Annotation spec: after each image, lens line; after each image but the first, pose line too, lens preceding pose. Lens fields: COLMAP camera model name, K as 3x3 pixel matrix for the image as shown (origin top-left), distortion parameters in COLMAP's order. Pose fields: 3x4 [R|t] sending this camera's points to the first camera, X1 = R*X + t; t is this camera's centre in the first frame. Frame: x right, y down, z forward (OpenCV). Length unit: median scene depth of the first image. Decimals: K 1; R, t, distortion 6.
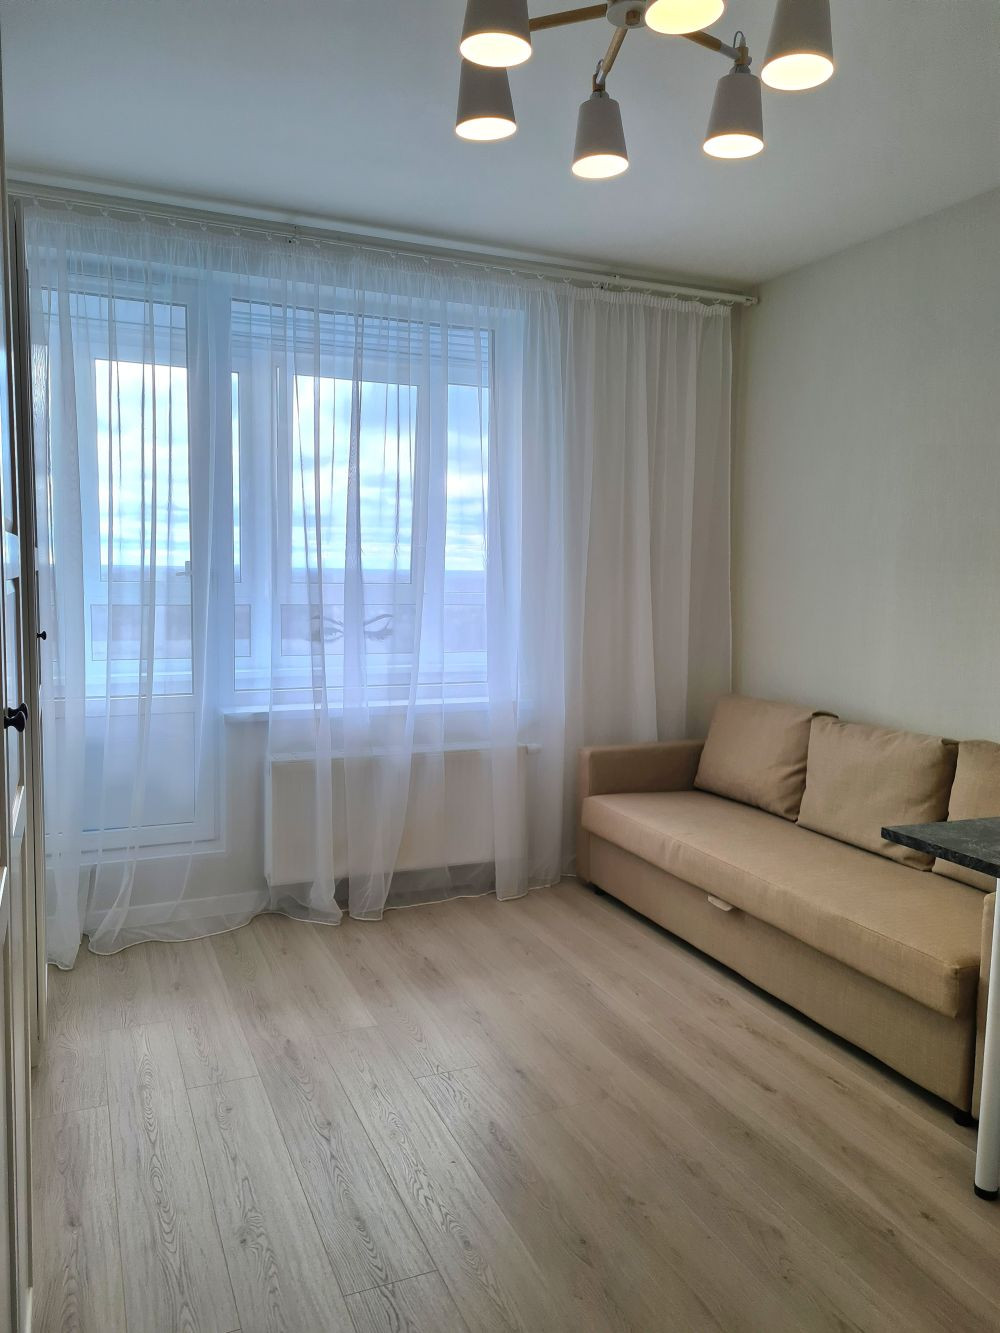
lens RADIAL K [[1002.9, 0, 500.6], [0, 1002.9, 668.5], [0, 0, 1]] dist [0.053133, -0.006844]
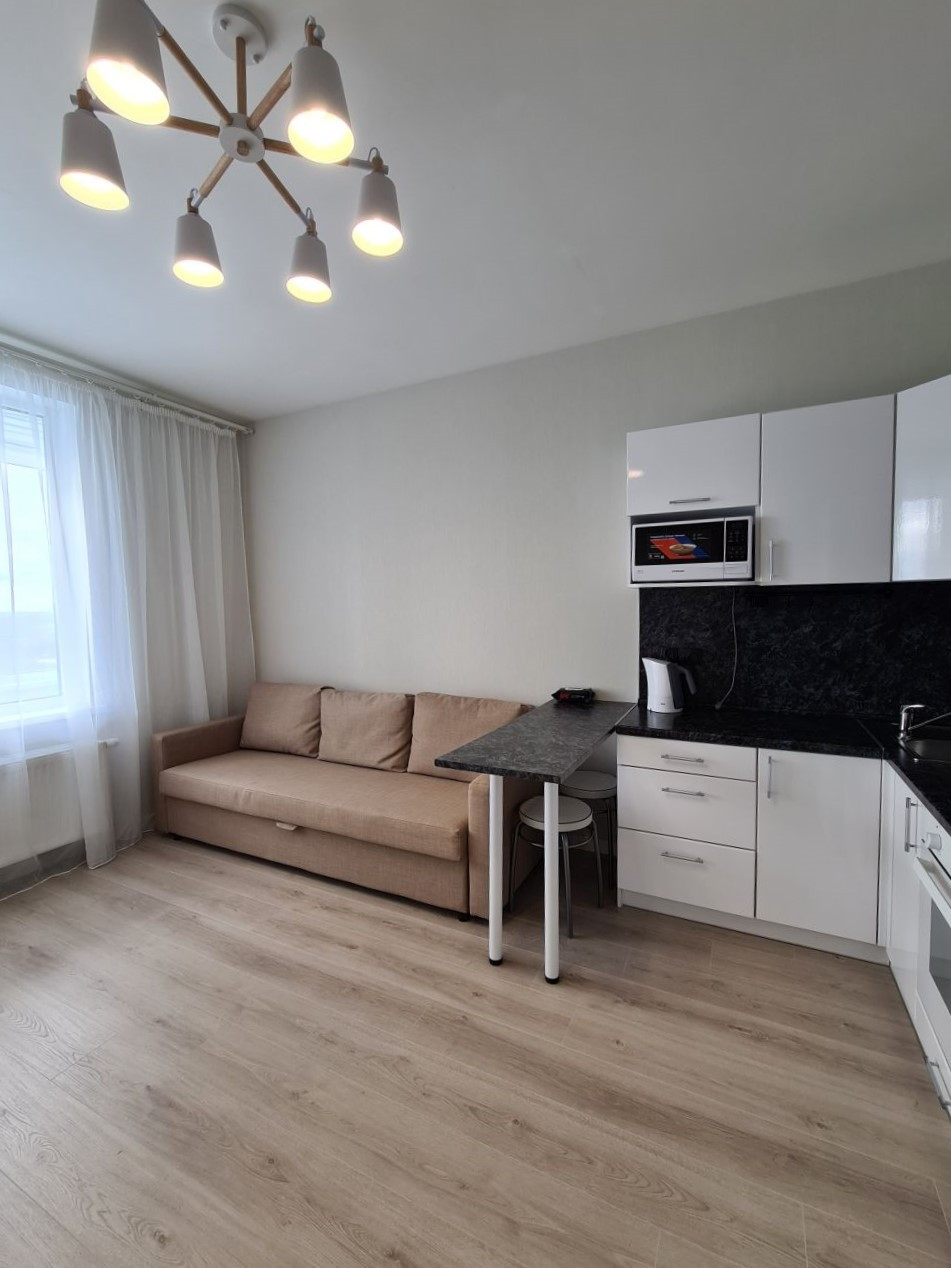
lens RADIAL K [[549.4, 0, 472.7], [0, 549.4, 635.9], [0, 0, 1]] dist [-0.001067, 0.001161]
pose [[0.770008, -0.065954, 0.634616, -0.064312], [0.090580, 0.995869, -0.006408, -0.013280], [-0.631572, 0.062418, 0.772801, 0.197280]]
